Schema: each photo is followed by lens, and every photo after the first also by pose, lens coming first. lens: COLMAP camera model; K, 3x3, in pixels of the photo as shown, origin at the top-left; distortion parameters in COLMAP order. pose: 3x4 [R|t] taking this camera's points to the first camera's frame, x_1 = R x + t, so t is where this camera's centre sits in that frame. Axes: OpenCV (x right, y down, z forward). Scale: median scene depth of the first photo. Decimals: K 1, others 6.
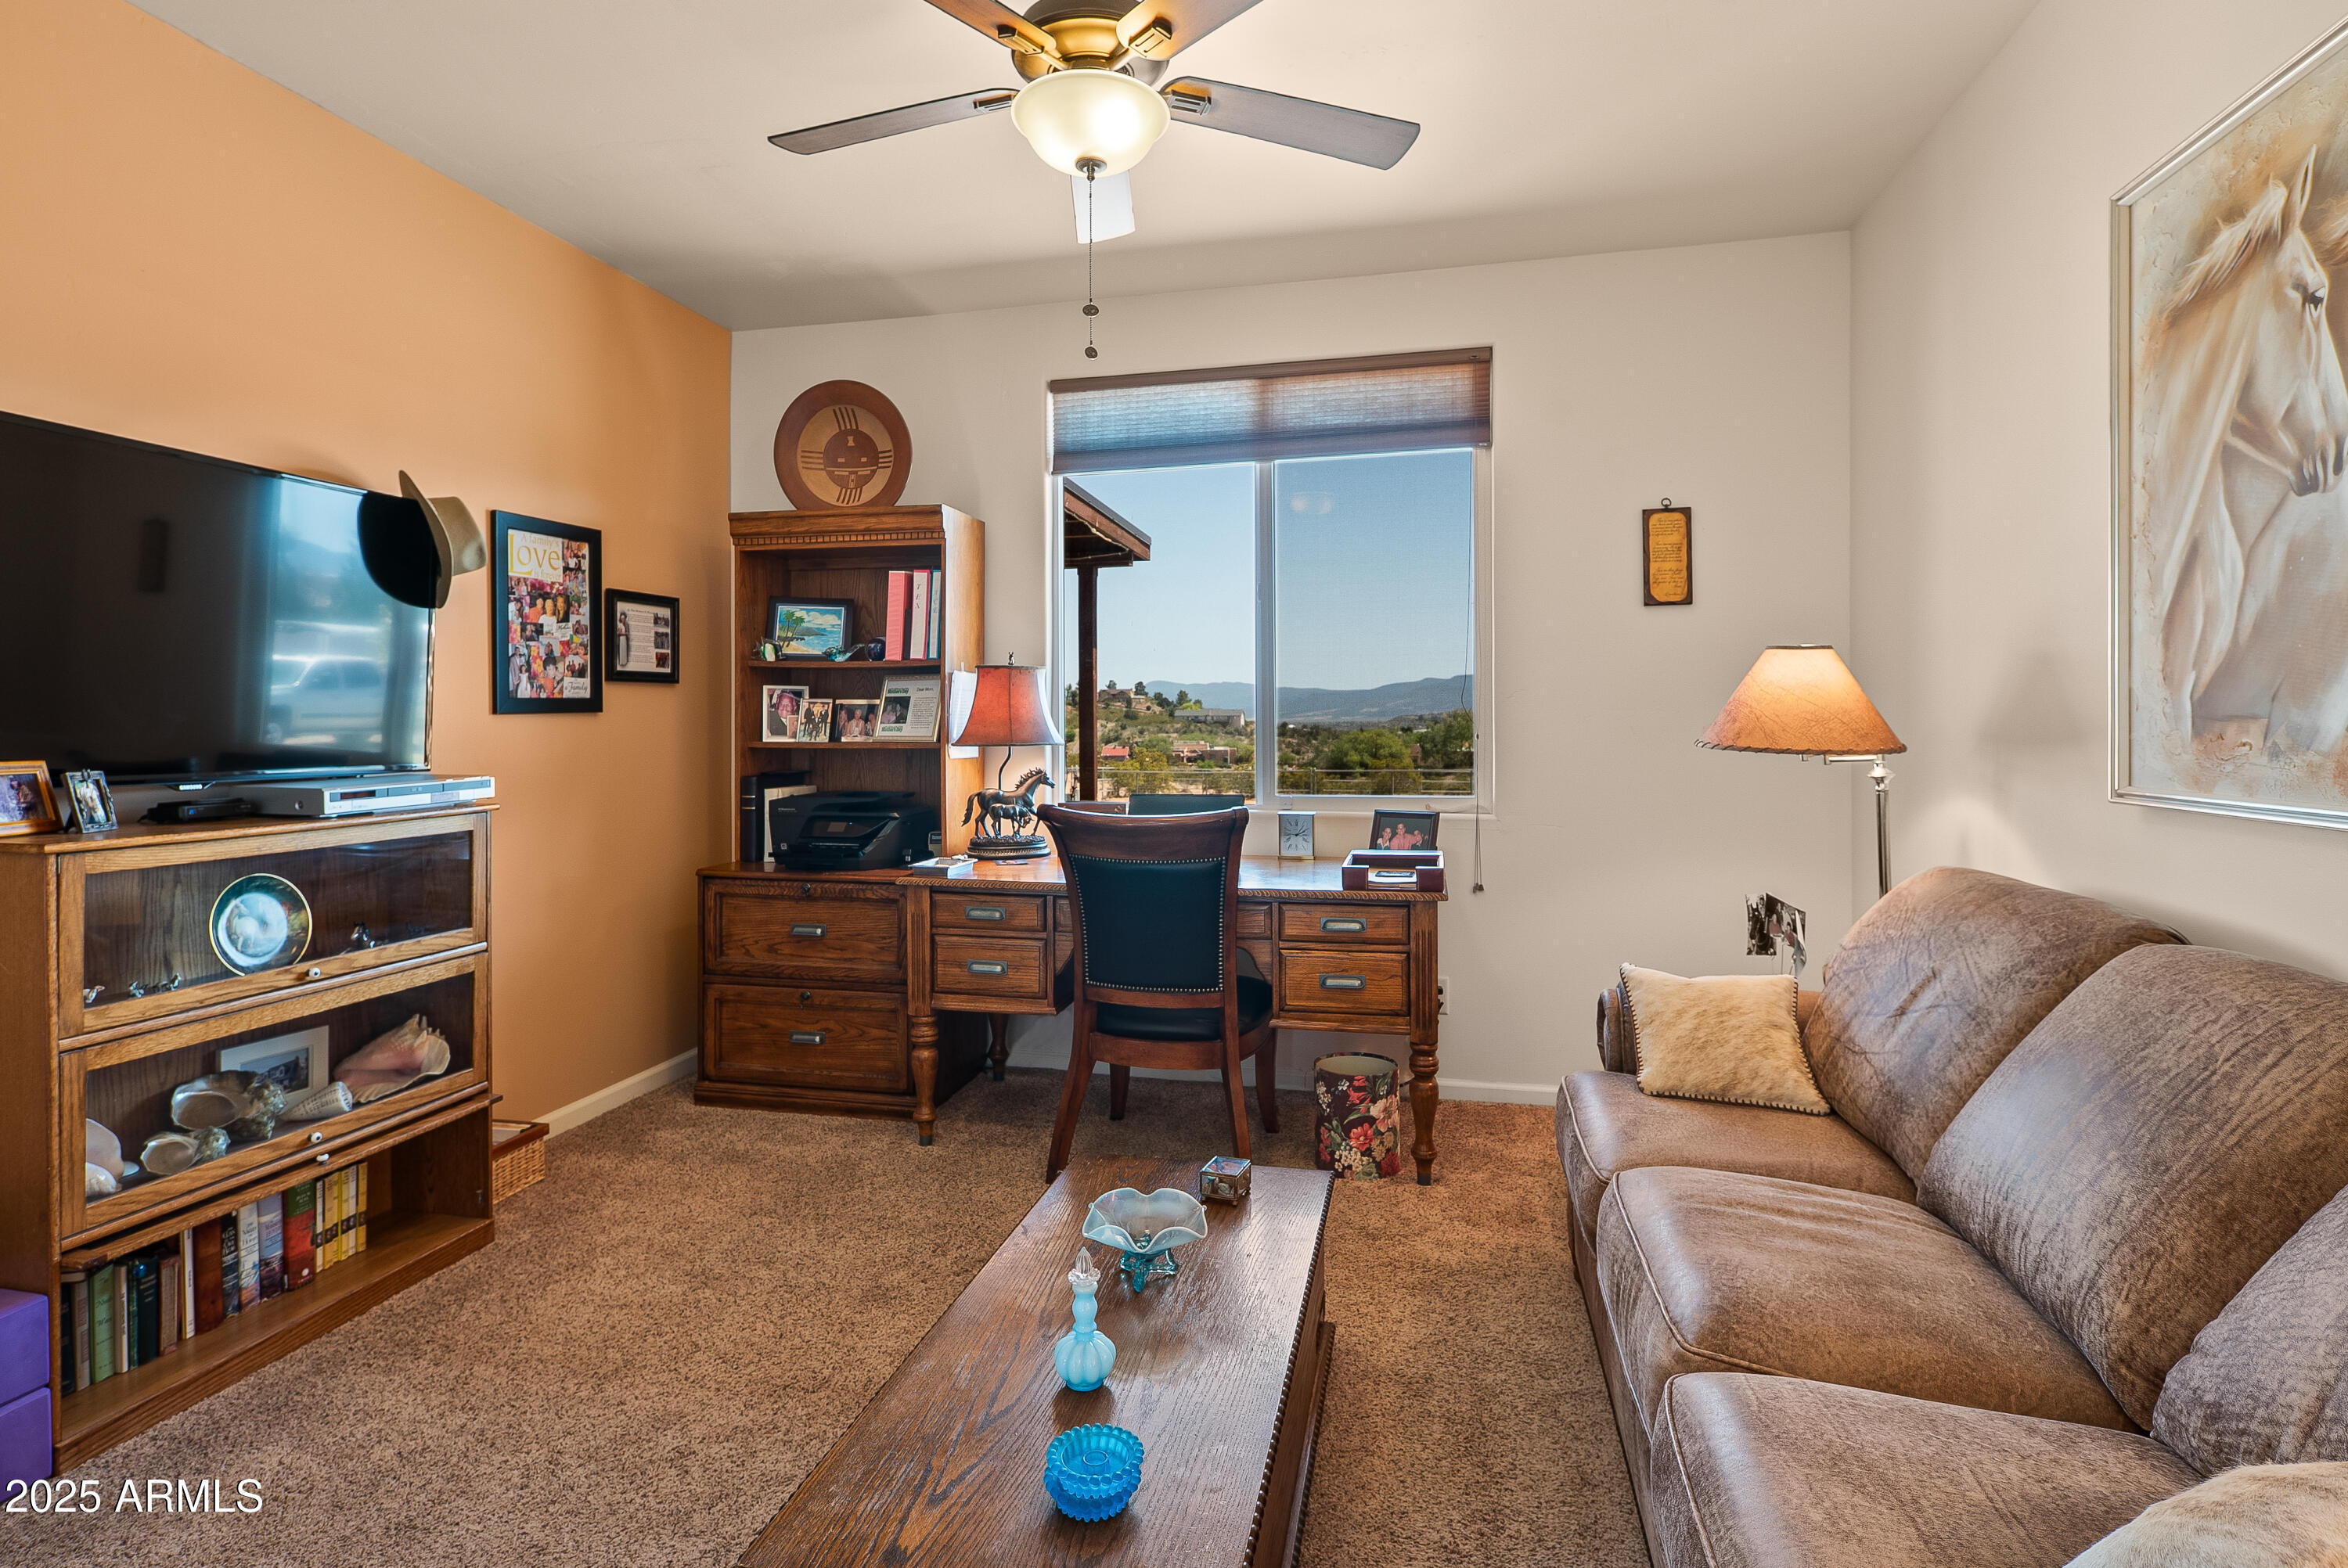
lens RADIAL K [[1155.6, 0, 1160.0], [0, 1155.6, 731.9], [0, 0, 1]] dist [0.000869, 0.000220]
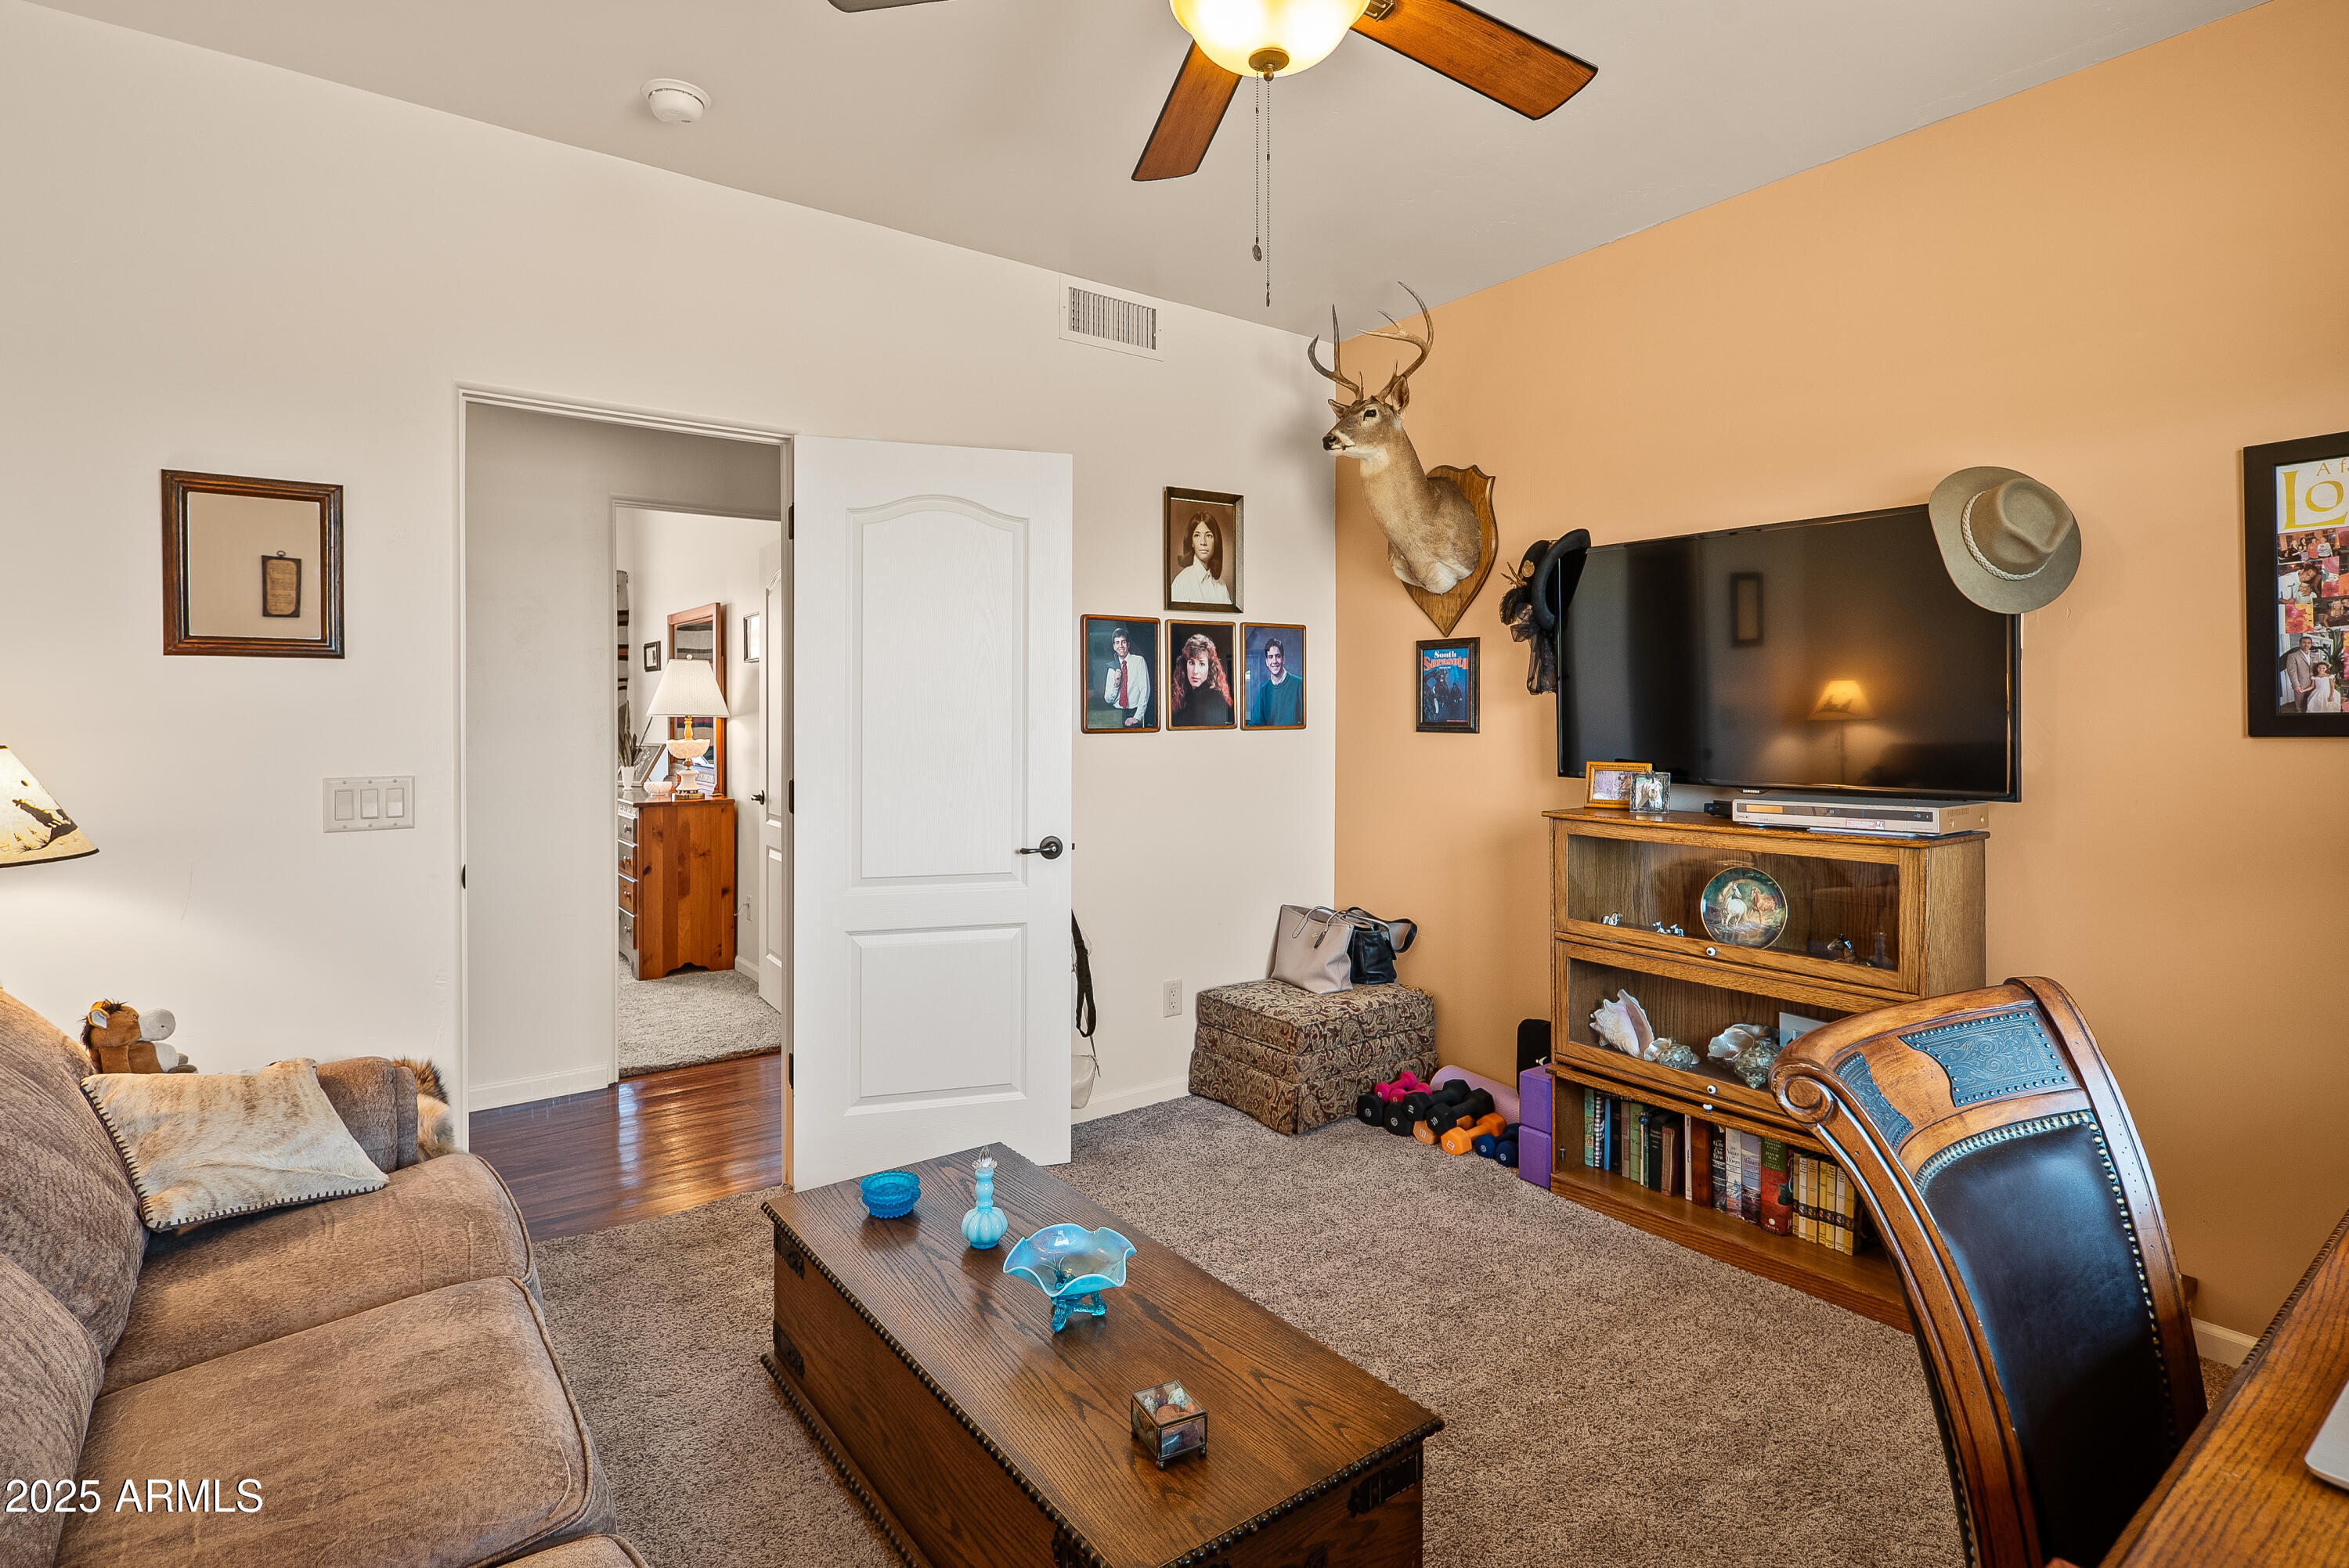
lens RADIAL K [[1156.2, 0, 1160.5], [0, 1156.2, 731.9], [0, 0, 1]] dist [0.000869, 0.000220]
pose [[-0.650180, 0.003028, -0.759774, 0.208728], [-0.008132, 0.999907, 0.010944, -0.010949], [0.759737, 0.013294, -0.650095, 0.503653]]
